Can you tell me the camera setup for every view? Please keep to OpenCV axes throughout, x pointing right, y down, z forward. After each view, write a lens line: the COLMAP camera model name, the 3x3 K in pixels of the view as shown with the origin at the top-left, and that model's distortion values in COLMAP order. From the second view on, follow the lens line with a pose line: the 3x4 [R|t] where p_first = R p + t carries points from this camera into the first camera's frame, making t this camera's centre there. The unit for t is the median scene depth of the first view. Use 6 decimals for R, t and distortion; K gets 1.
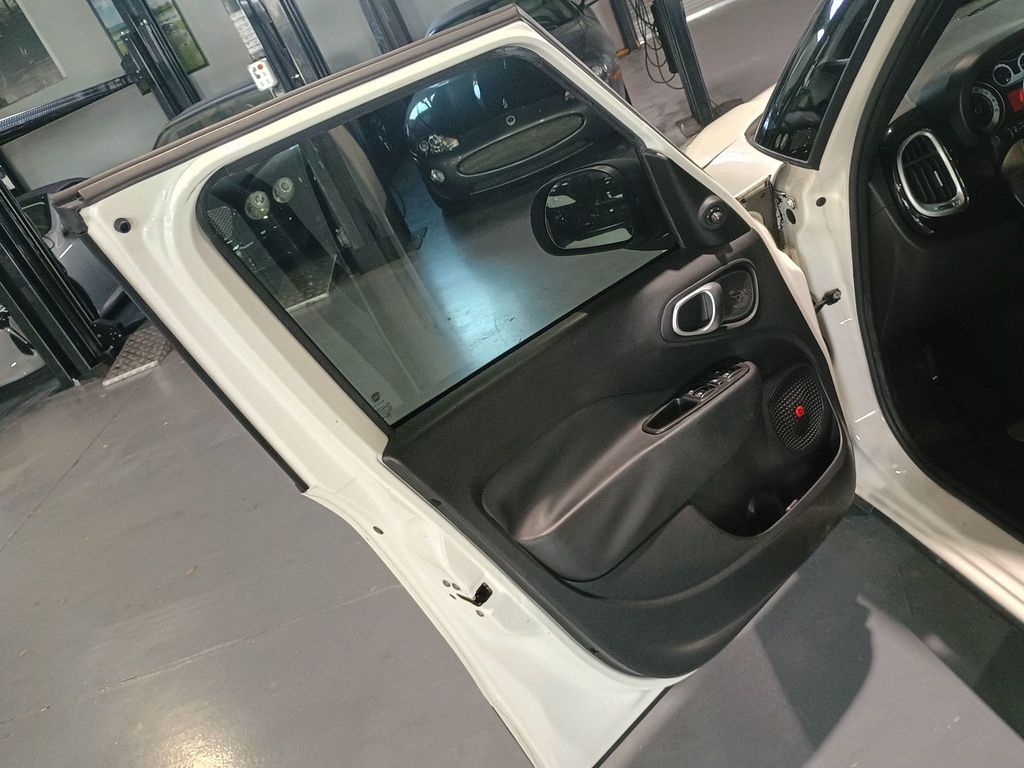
lens RADIAL K [[867.0, 0, 524.2], [0, 867.0, 384.0], [0, 0, 1]] dist [0.066813, -0.095156]
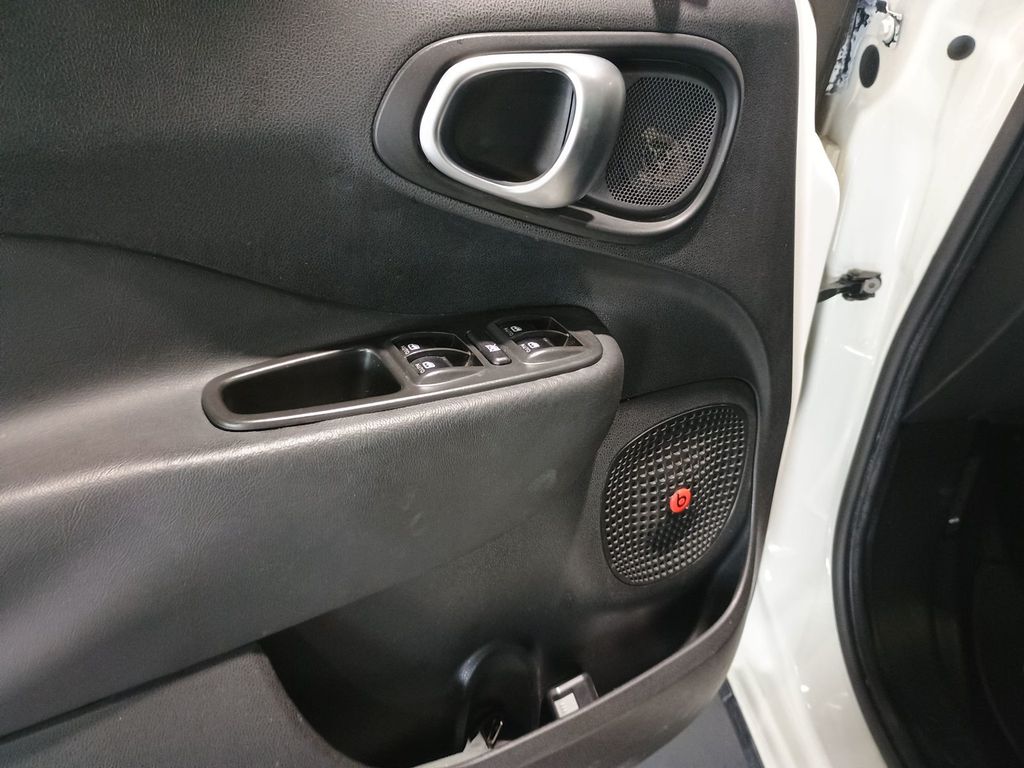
lens RADIAL K [[867.0, 0, 524.2], [0, 867.0, 384.0], [0, 0, 1]] dist [0.066813, -0.095156]
pose [[0.905470, 0.410978, 0.105932, 0.185359], [-0.420743, 0.901977, 0.097020, -0.027126], [-0.055675, -0.132418, 0.989629, 0.611502]]
